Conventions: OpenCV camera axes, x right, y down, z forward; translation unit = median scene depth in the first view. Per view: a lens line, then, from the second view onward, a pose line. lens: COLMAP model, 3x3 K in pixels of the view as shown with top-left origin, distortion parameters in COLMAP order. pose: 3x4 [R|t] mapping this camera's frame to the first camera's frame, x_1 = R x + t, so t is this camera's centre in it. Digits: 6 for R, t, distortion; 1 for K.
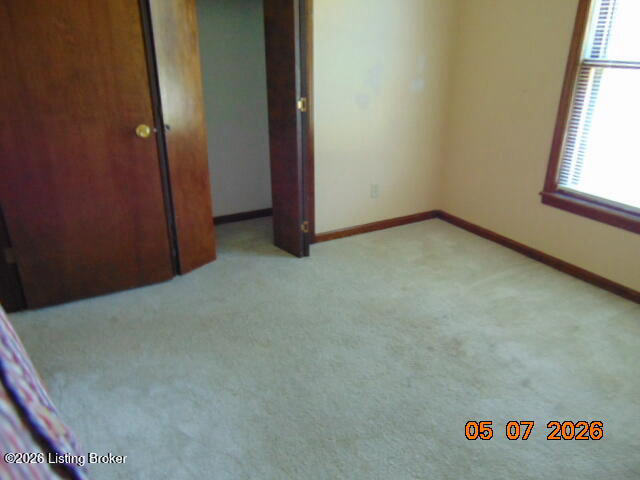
lens RADIAL K [[475.6, 0, 321.9], [0, 475.6, 236.0], [0, 0, 1]] dist [-0.006587, 0.023480]
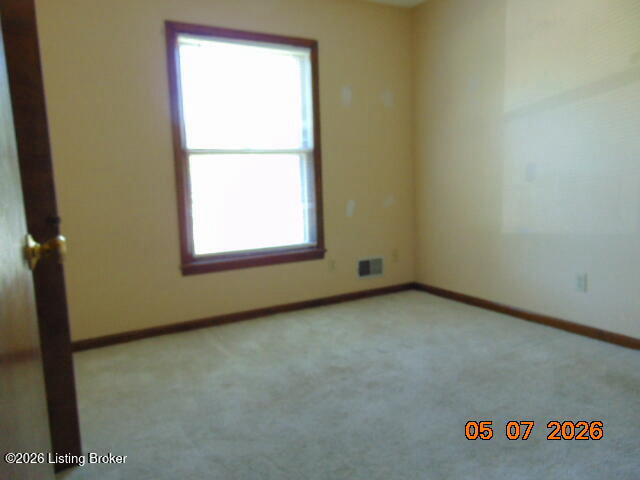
lens RADIAL K [[475.6, 0, 320.0], [0, 475.6, 240.3], [0, 0, 1]] dist [-0.006587, 0.023480]
pose [[-0.026915, -0.126553, 0.991595, -0.660786], [0.404563, 0.905709, 0.126573, -0.169447], [-0.914114, 0.404570, 0.026821, 0.741099]]
